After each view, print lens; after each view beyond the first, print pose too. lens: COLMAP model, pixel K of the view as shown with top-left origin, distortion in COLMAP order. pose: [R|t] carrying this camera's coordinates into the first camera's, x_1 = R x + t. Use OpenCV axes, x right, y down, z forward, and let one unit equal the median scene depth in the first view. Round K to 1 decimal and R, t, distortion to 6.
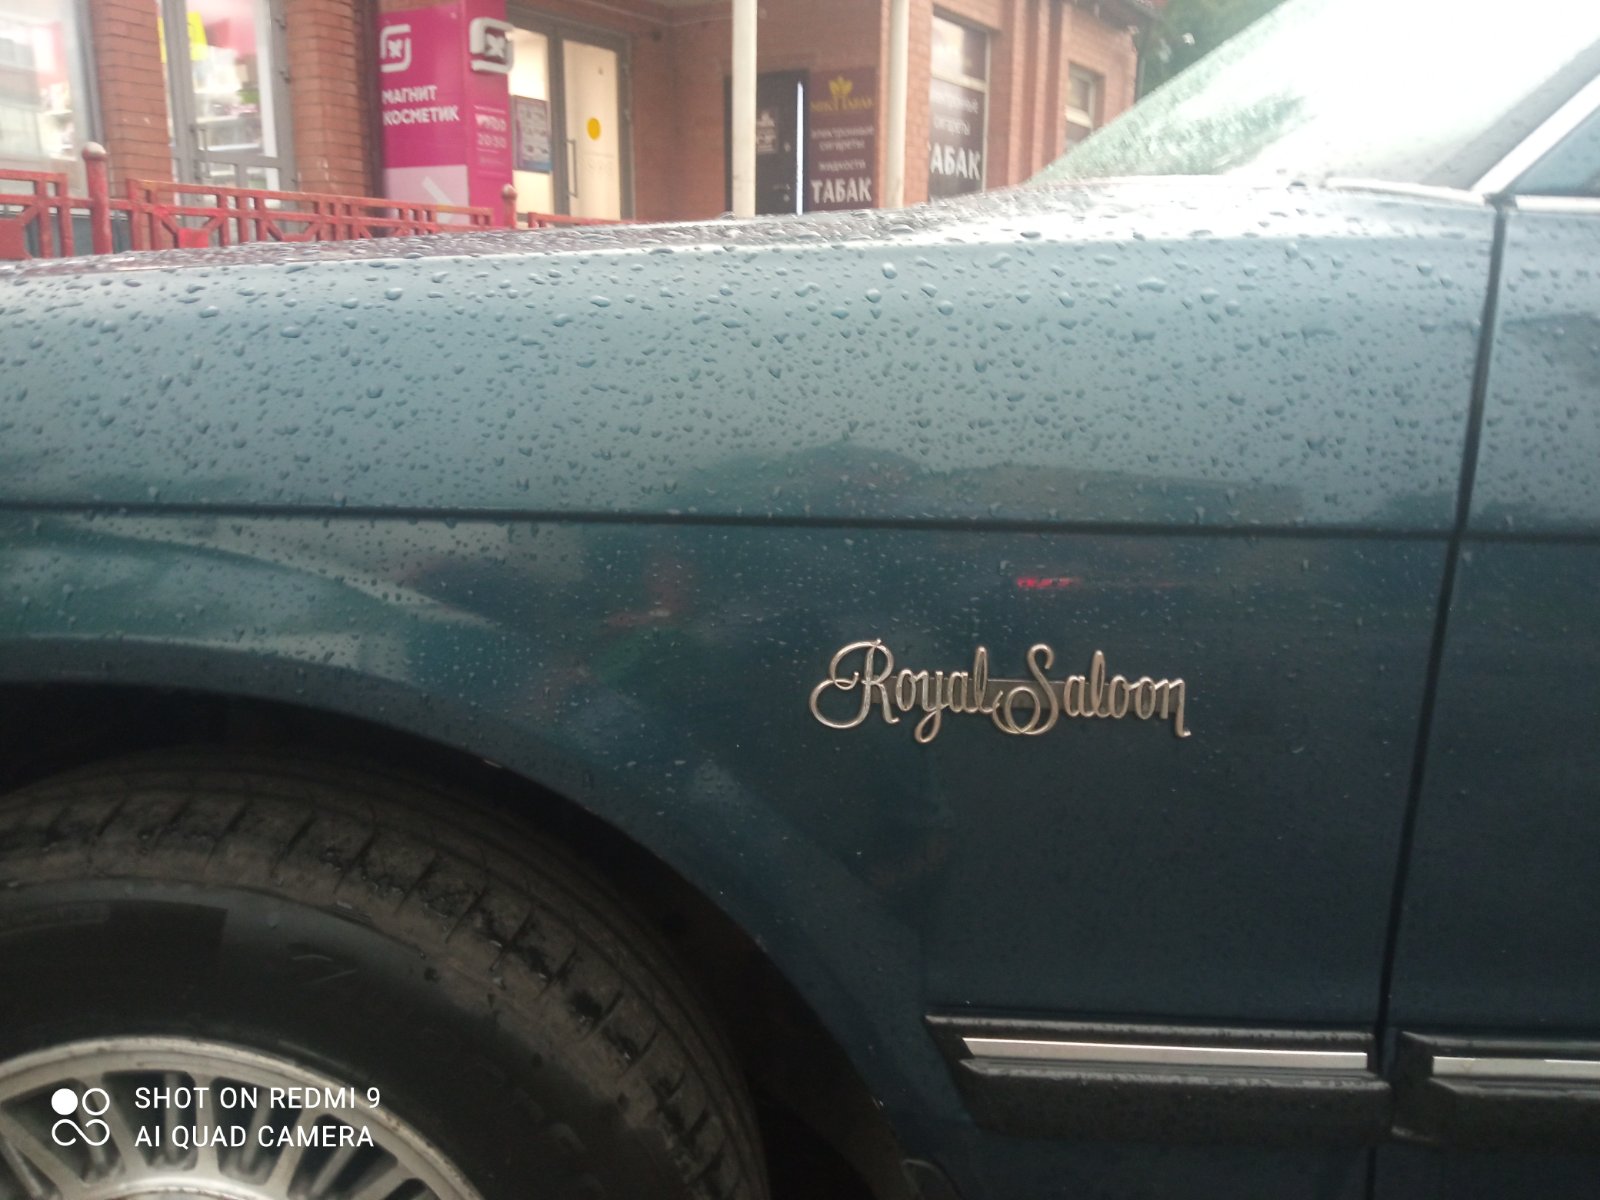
lens RADIAL K [[1276.2, 0, 812.4], [0, 1276.2, 597.3], [0, 0, 1]] dist [0.090672, -0.134293]
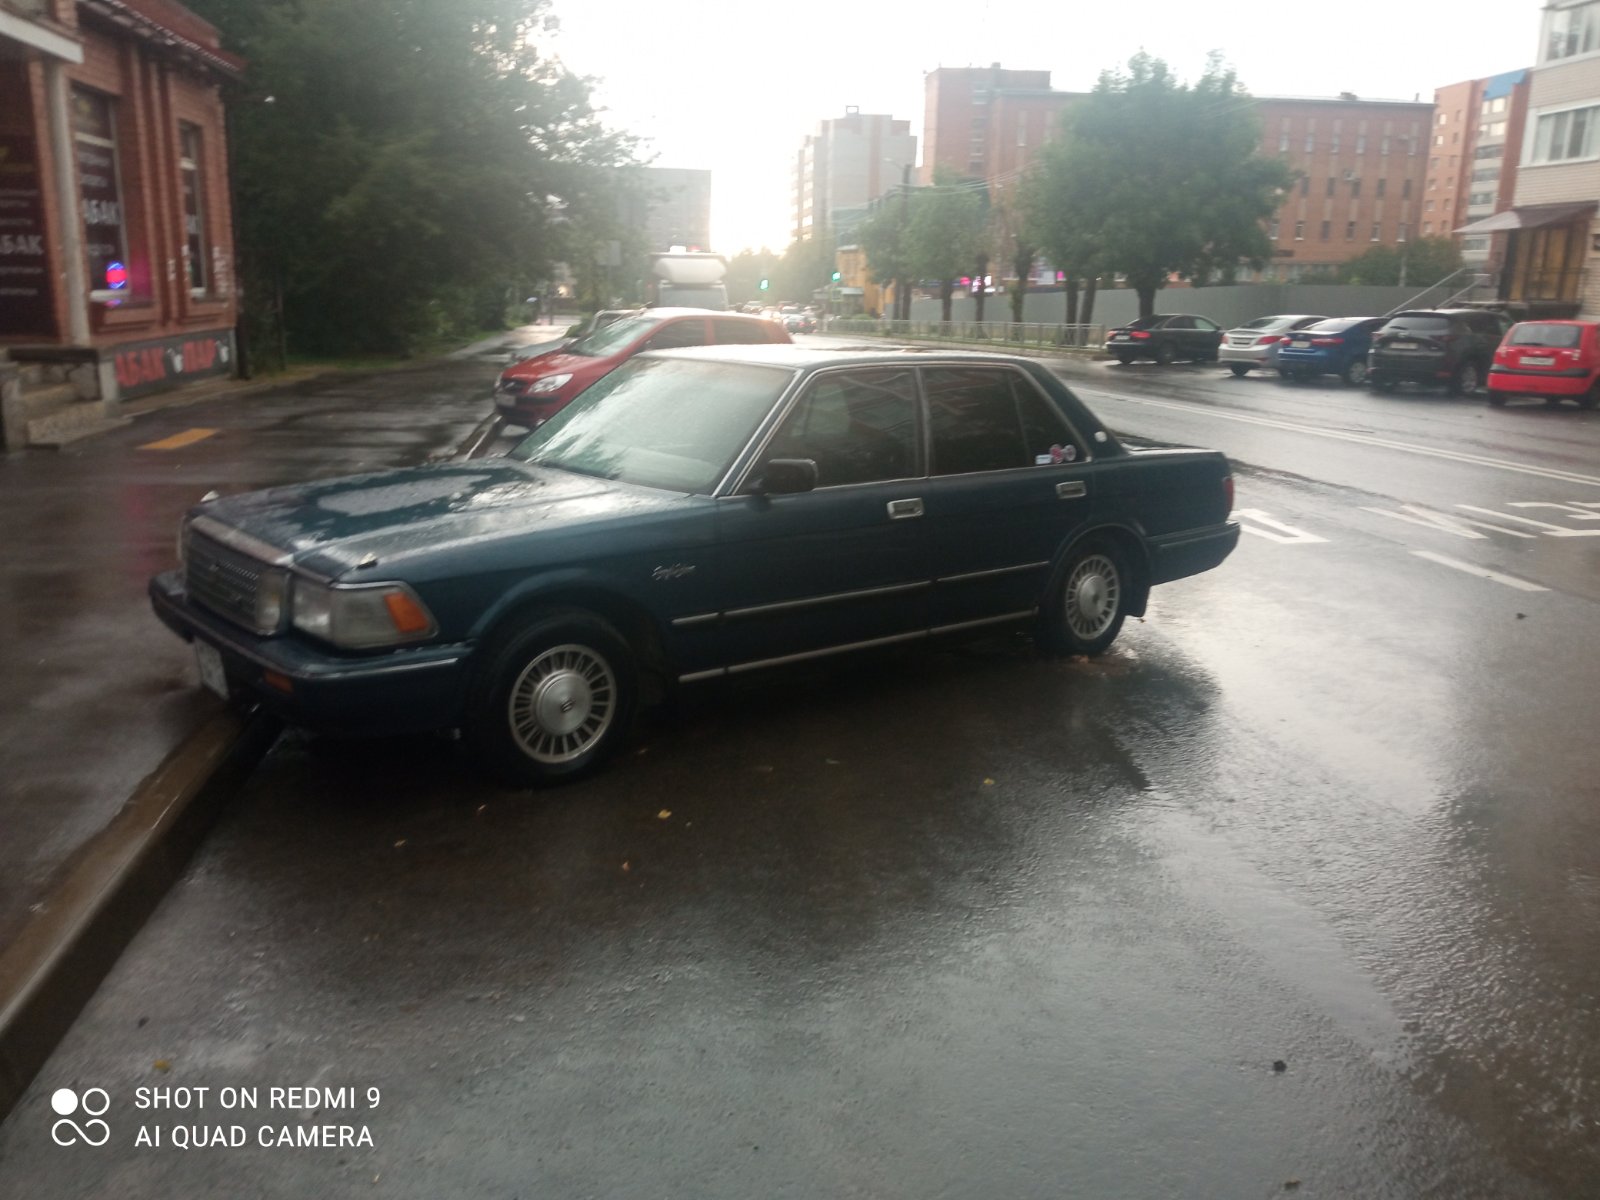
lens RADIAL K [[1276.2, 0, 812.4], [0, 1276.2, 597.3], [0, 0, 1]] dist [0.090672, -0.134293]
pose [[0.763505, -0.156746, 0.626491, -0.169834], [0.149031, 0.986678, 0.065240, 0.006587], [-0.628371, 0.043555, 0.776693, -0.232577]]
